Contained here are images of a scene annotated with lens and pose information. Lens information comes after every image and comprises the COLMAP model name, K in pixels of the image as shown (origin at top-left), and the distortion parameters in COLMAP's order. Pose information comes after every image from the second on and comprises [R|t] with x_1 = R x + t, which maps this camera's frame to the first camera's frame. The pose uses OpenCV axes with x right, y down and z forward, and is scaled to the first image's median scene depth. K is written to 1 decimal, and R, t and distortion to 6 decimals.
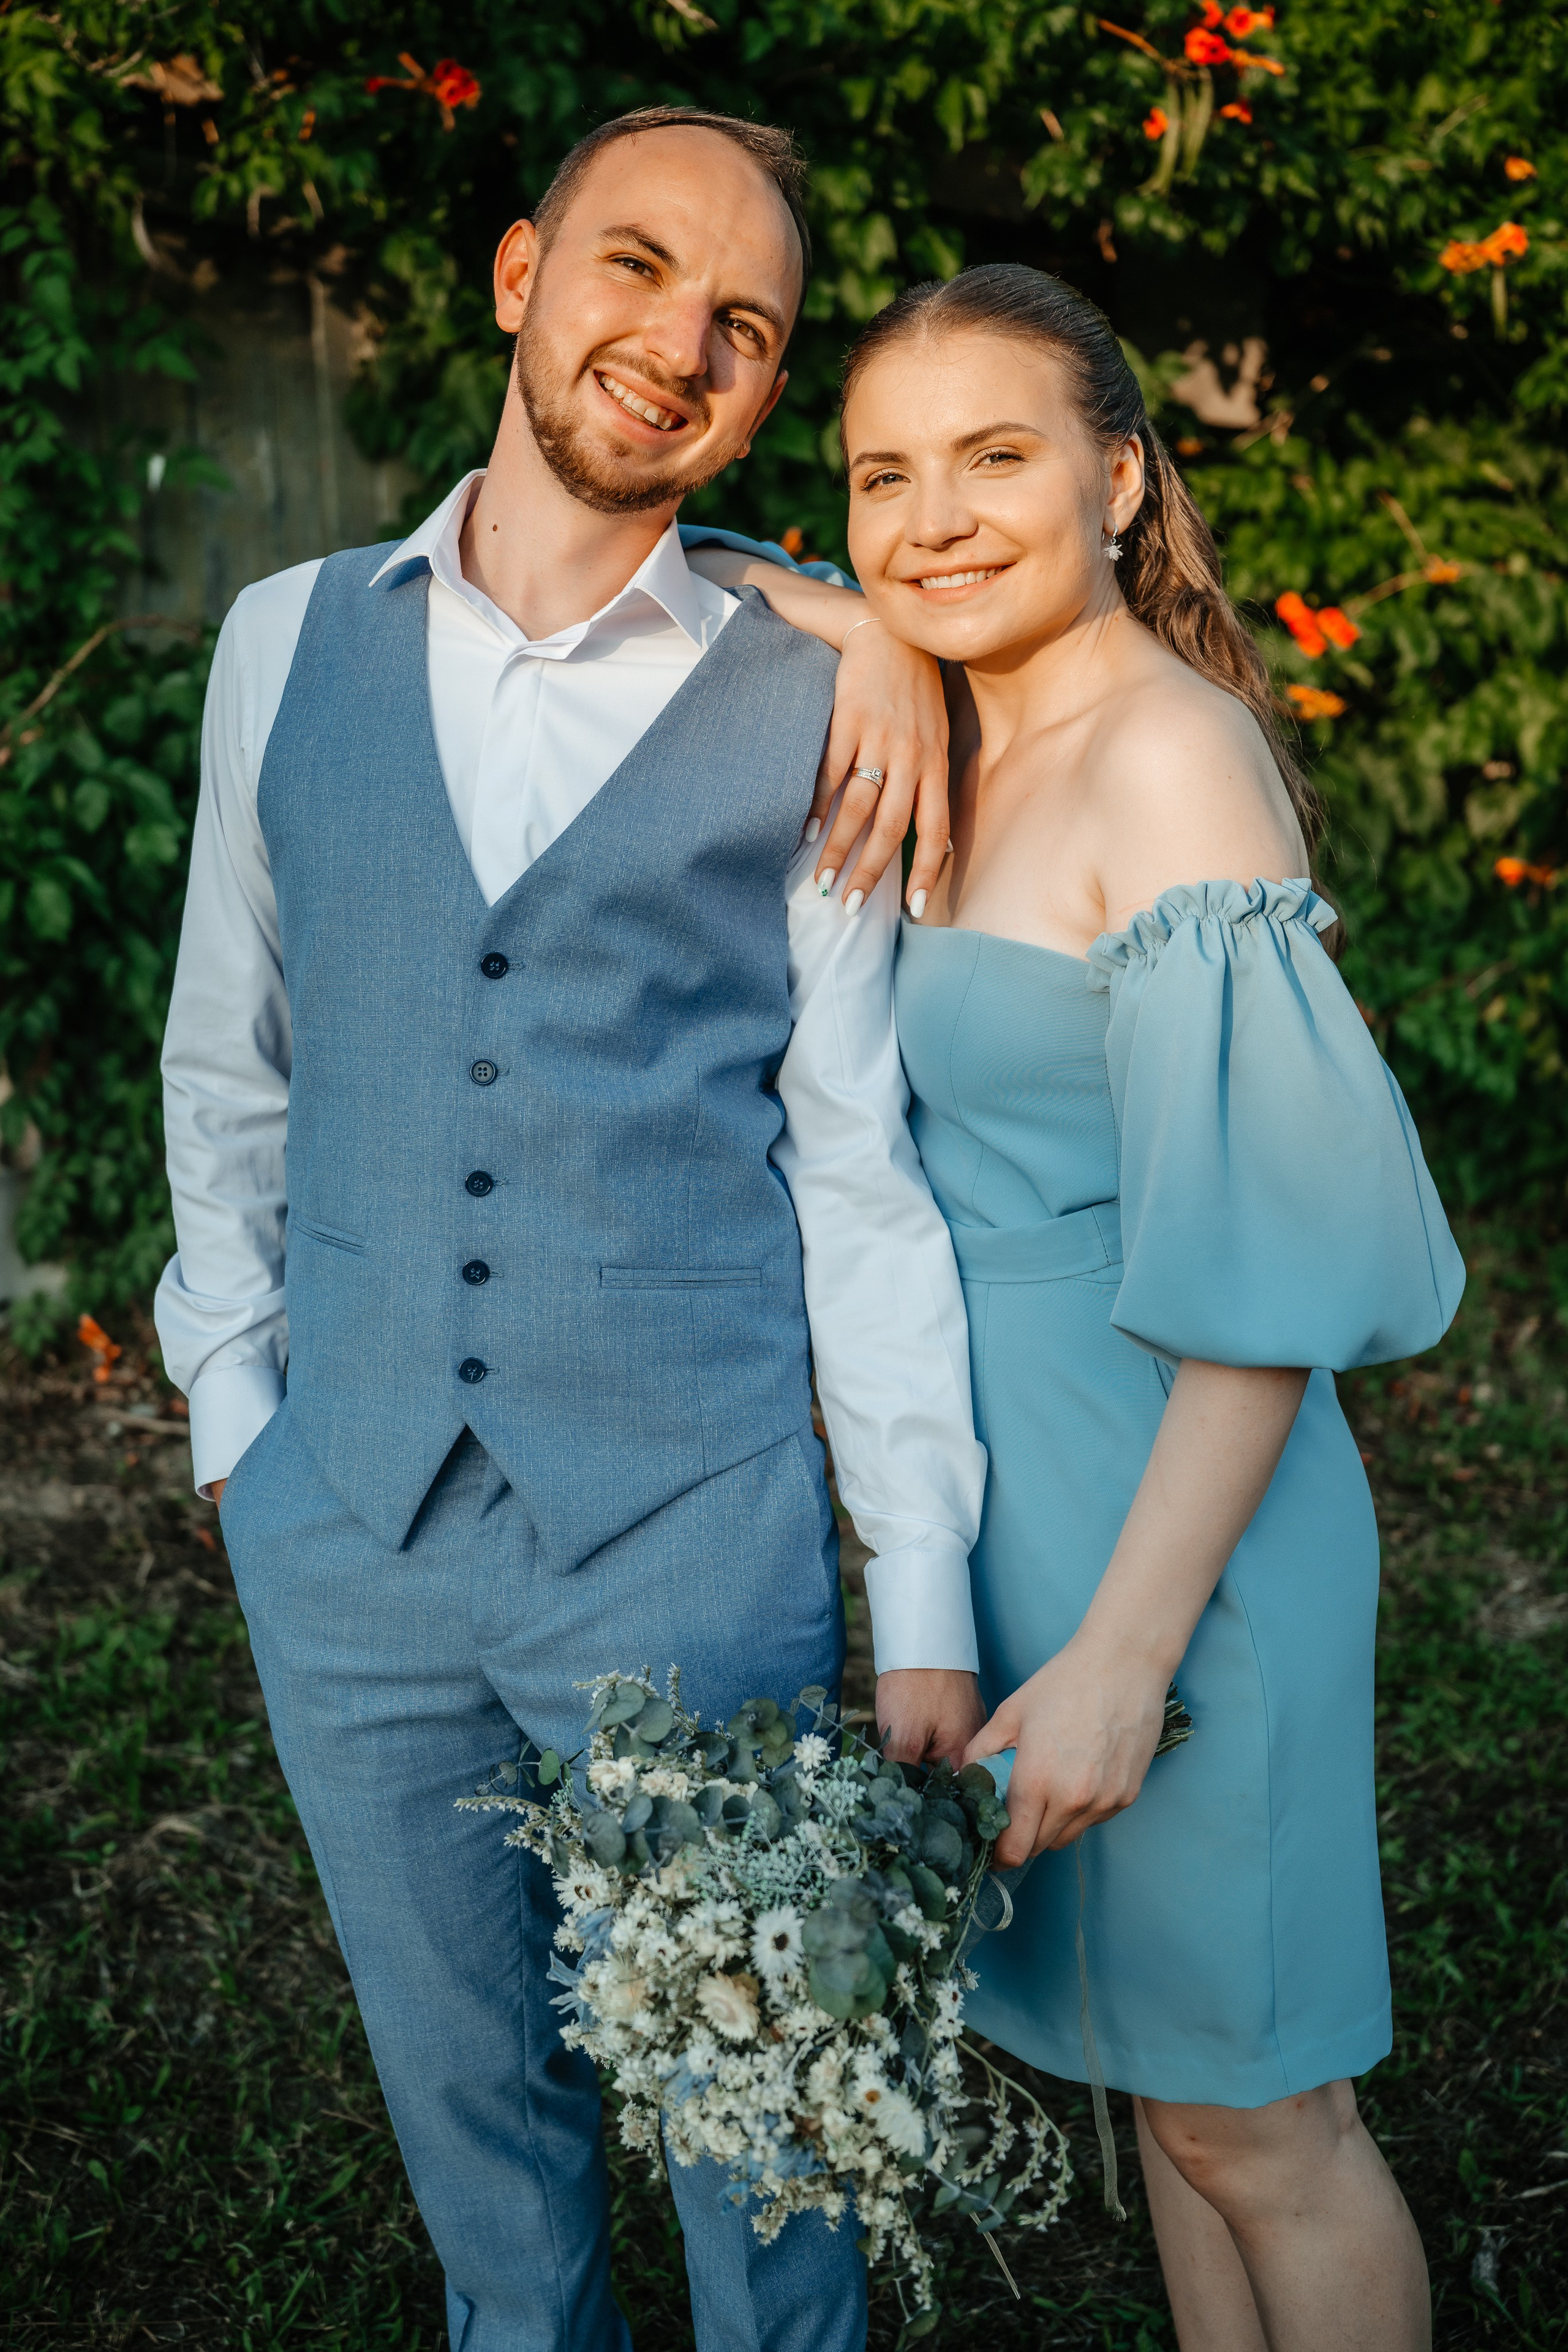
lens RADIAL K [[2199.3, 0, 785.4], [0, 2199.3, 1090.3], [0, 0, 1]] dist [-0.007577, 0.070305]
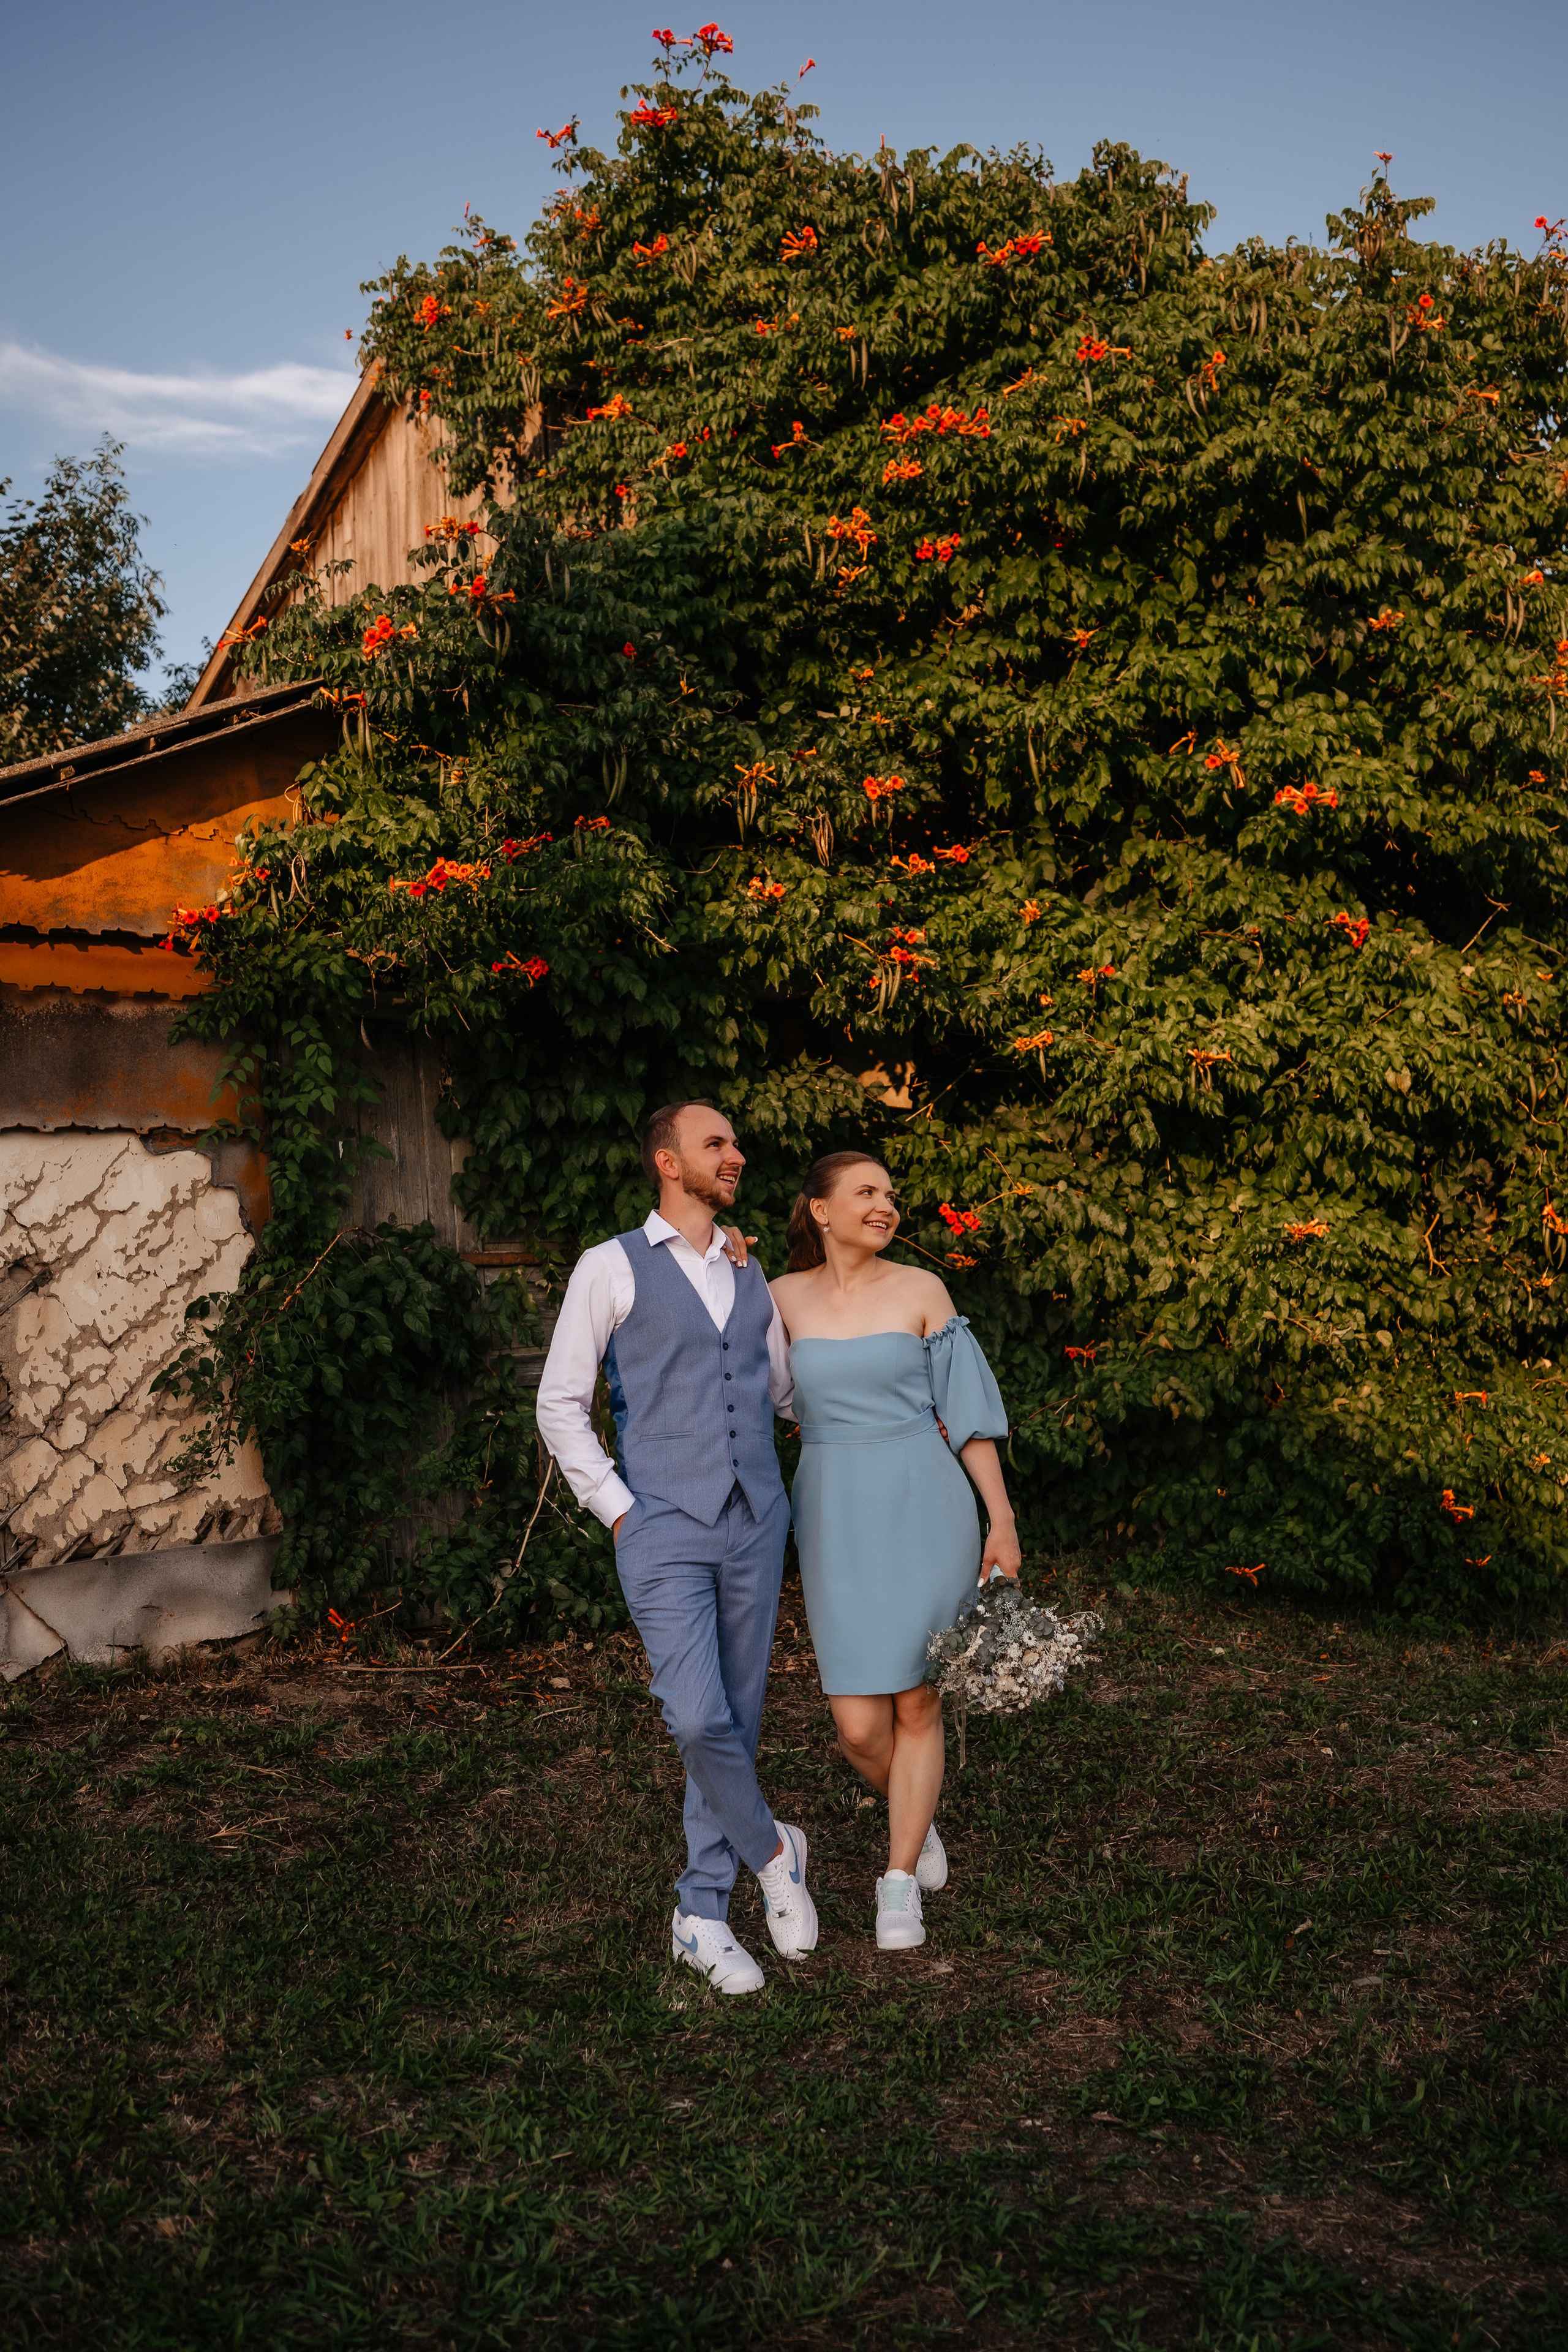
lens RADIAL K [[1910.6, 0, 784.0], [0, 1910.6, 1176.0], [0, 0, 1]] dist [-0.106541, 0.055413]
pose [[0.984798, -0.012658, 0.173243, -0.193231], [0.051101, 0.974319, -0.219296, 0.103497], [-0.166018, 0.224815, 0.960154, -0.557339]]
